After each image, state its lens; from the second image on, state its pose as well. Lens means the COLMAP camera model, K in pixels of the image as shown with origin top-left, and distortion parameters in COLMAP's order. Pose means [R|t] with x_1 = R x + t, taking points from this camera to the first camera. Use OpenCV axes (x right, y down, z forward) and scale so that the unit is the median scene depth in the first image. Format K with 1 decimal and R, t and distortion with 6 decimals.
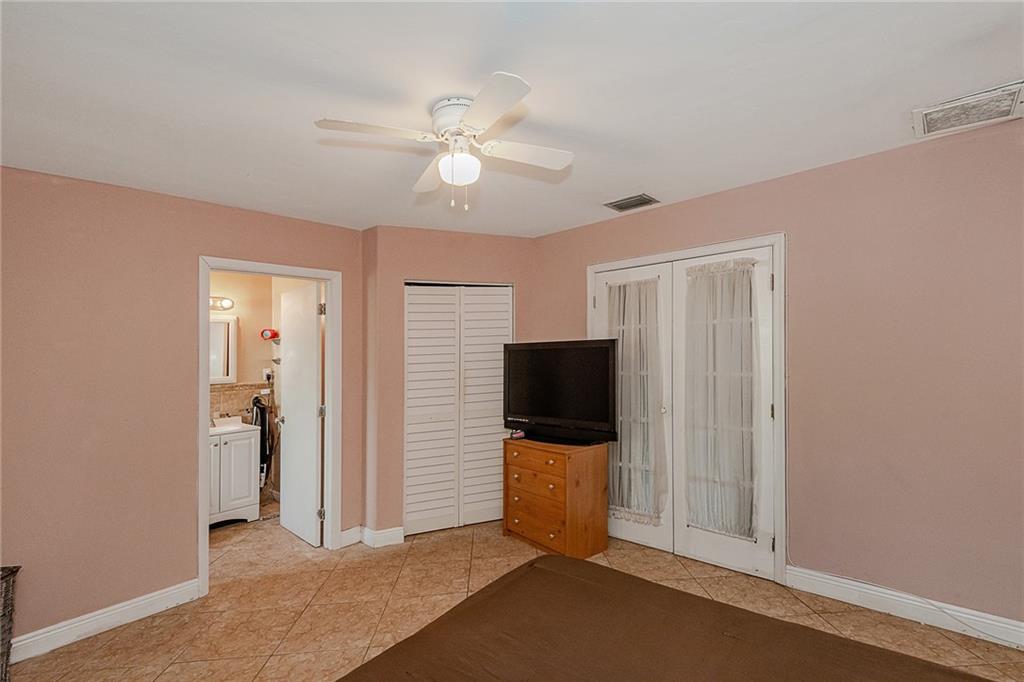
lens RADIAL K [[478.9, 0, 510.0], [0, 478.9, 345.6], [0, 0, 1]] dist [0.000661, -0.000162]
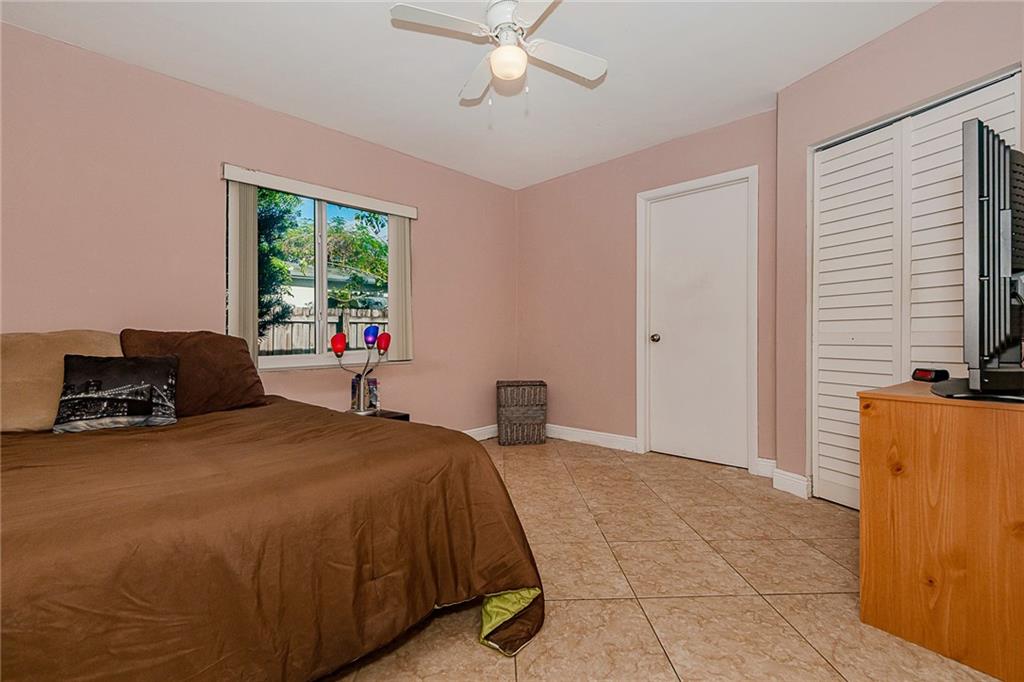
lens RADIAL K [[482.3, 0, 527.3], [0, 482.3, 340.2], [0, 0, 1]] dist [-0.000548, -0.000682]
pose [[-0.038710, 0.033931, -0.998674, 0.650966], [0.014032, 0.999343, 0.033410, 0.154038], [0.999152, -0.012720, -0.039161, 0.708792]]
